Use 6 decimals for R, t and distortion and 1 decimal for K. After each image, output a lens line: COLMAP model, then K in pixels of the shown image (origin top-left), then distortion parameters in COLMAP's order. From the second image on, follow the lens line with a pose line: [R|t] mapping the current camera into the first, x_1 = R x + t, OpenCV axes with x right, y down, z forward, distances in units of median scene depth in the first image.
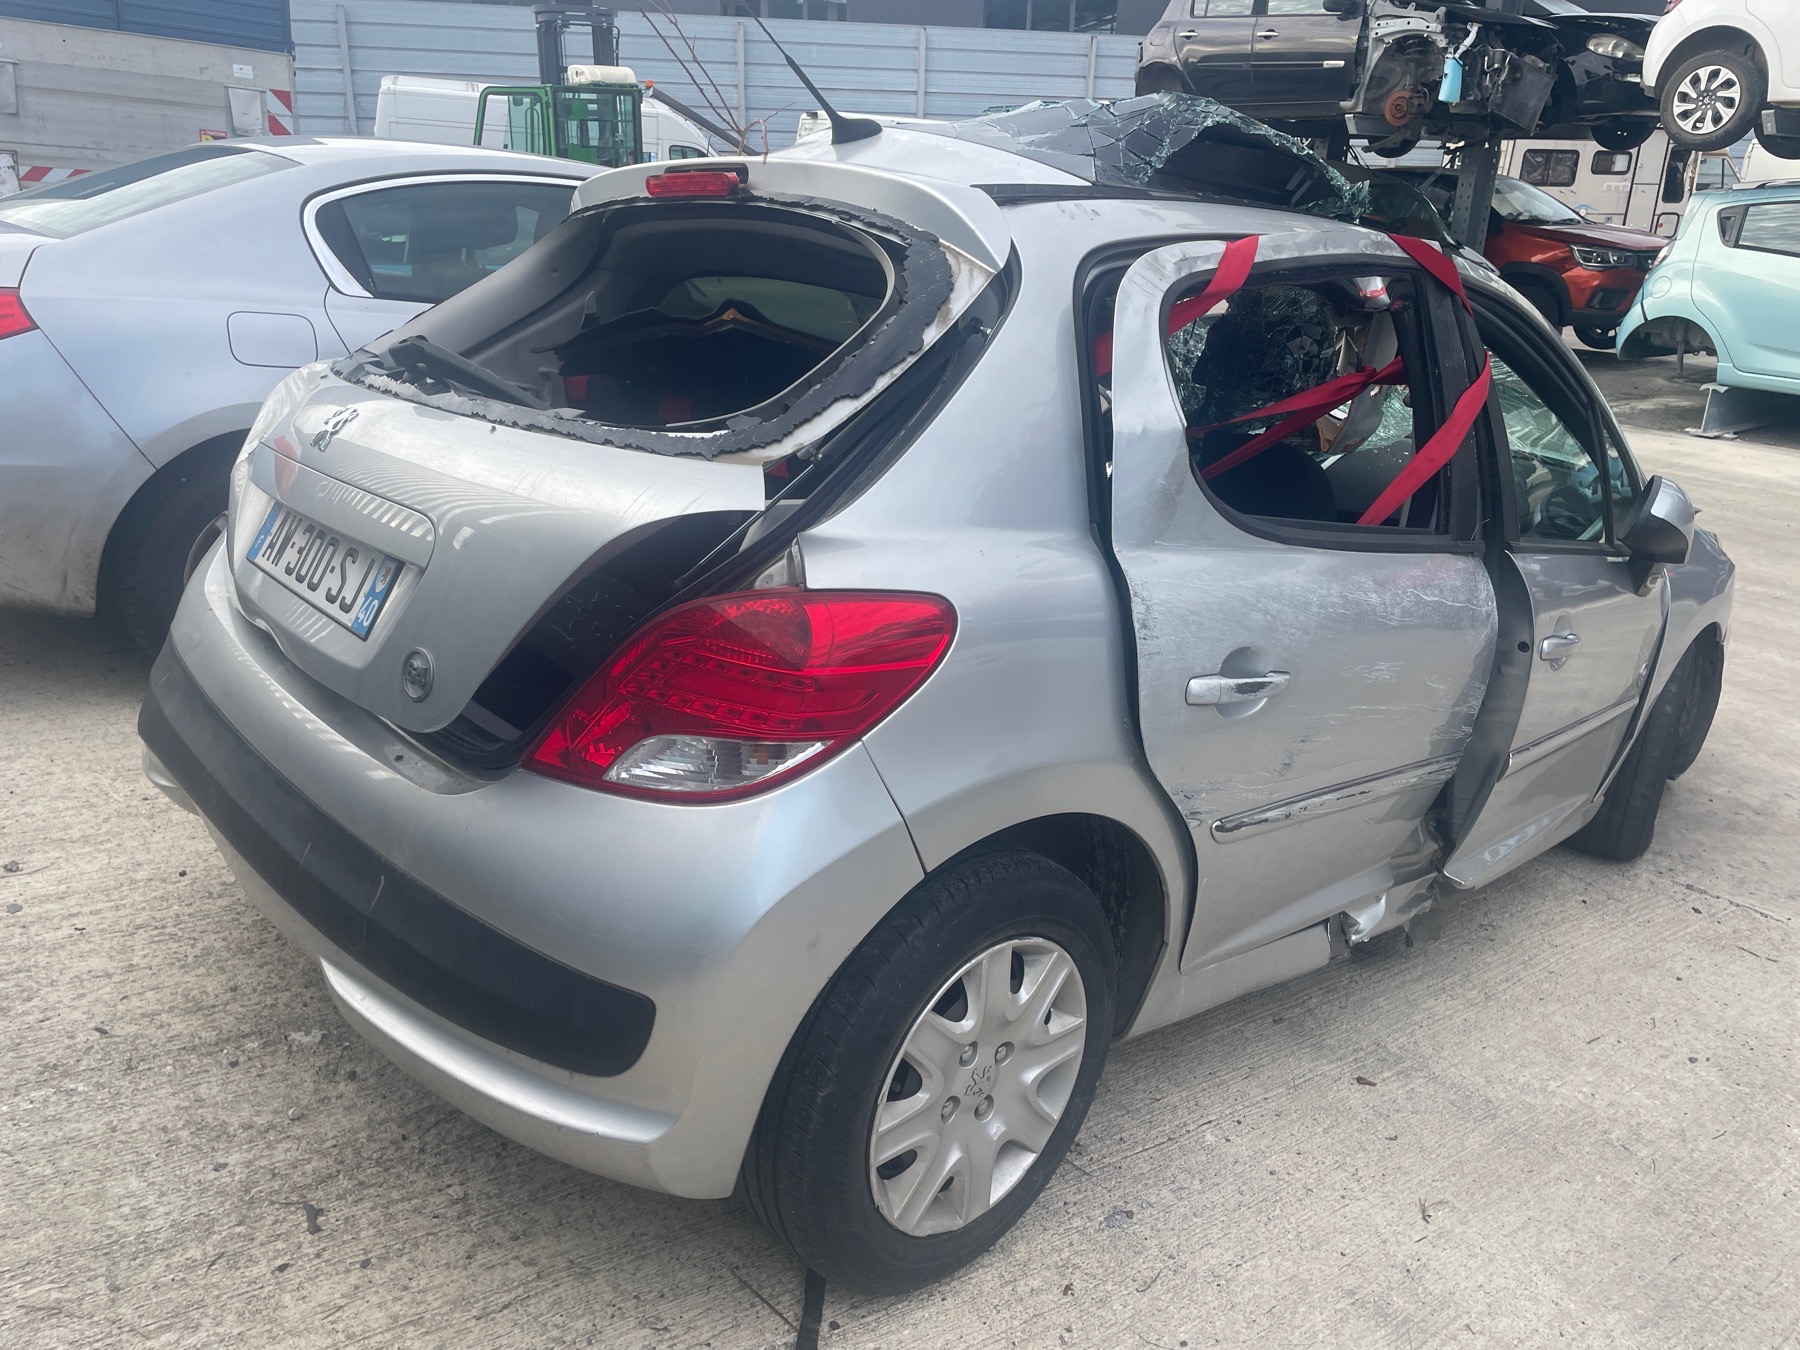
lens RADIAL K [[1368.1, 0, 889.4], [0, 1368.1, 681.6], [0, 0, 1]] dist [-0.009981, -0.007005]
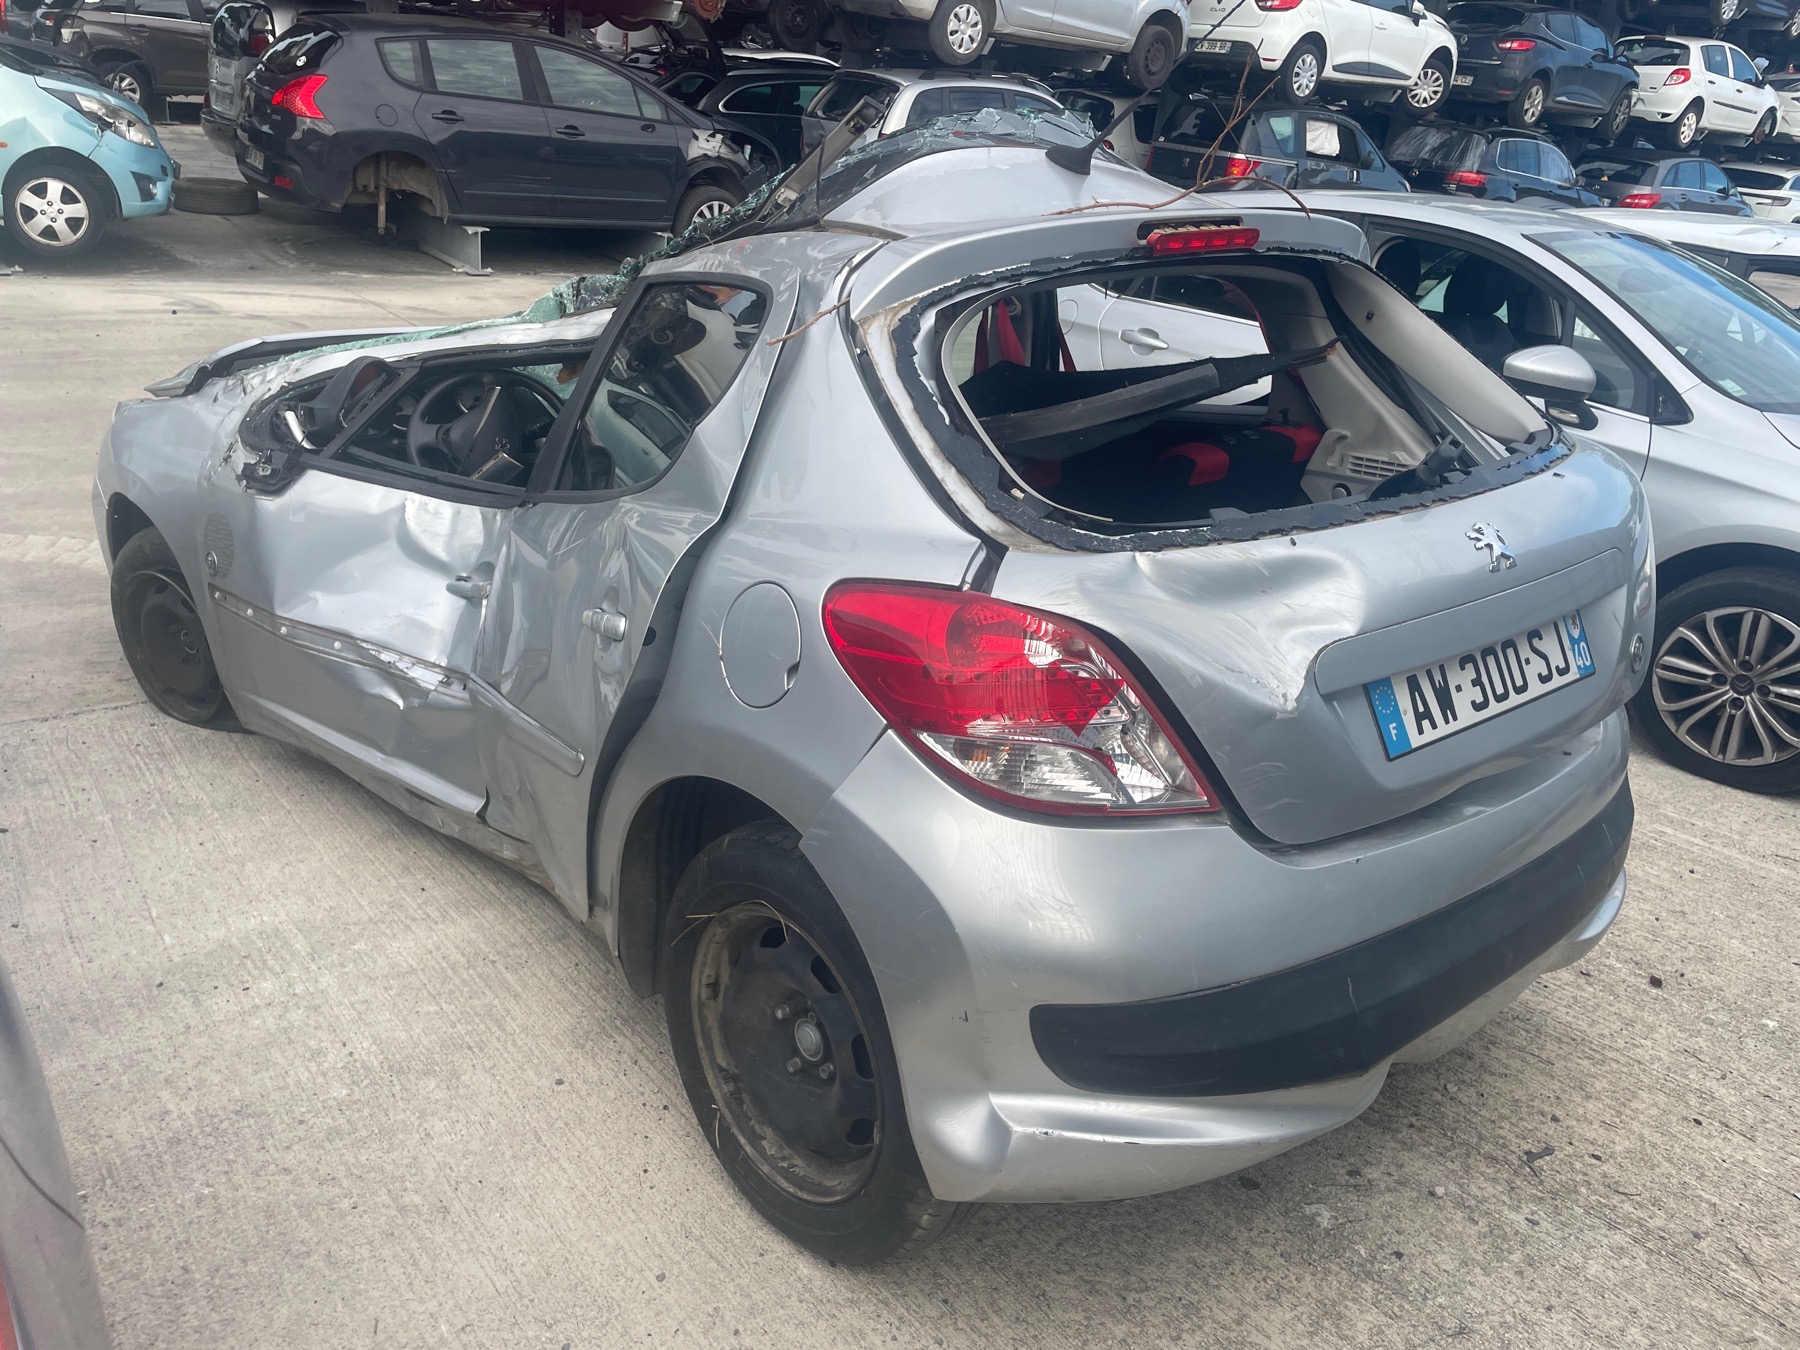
lens RADIAL K [[1368.1, 0, 891.1], [0, 1368.1, 666.8], [0, 0, 1]] dist [-0.009981, -0.007005]
pose [[0.019392, -0.427577, 0.903771, -1.400714], [0.266569, 0.873431, 0.407504, -0.654100], [-0.963621, 0.233015, 0.130917, 1.356465]]
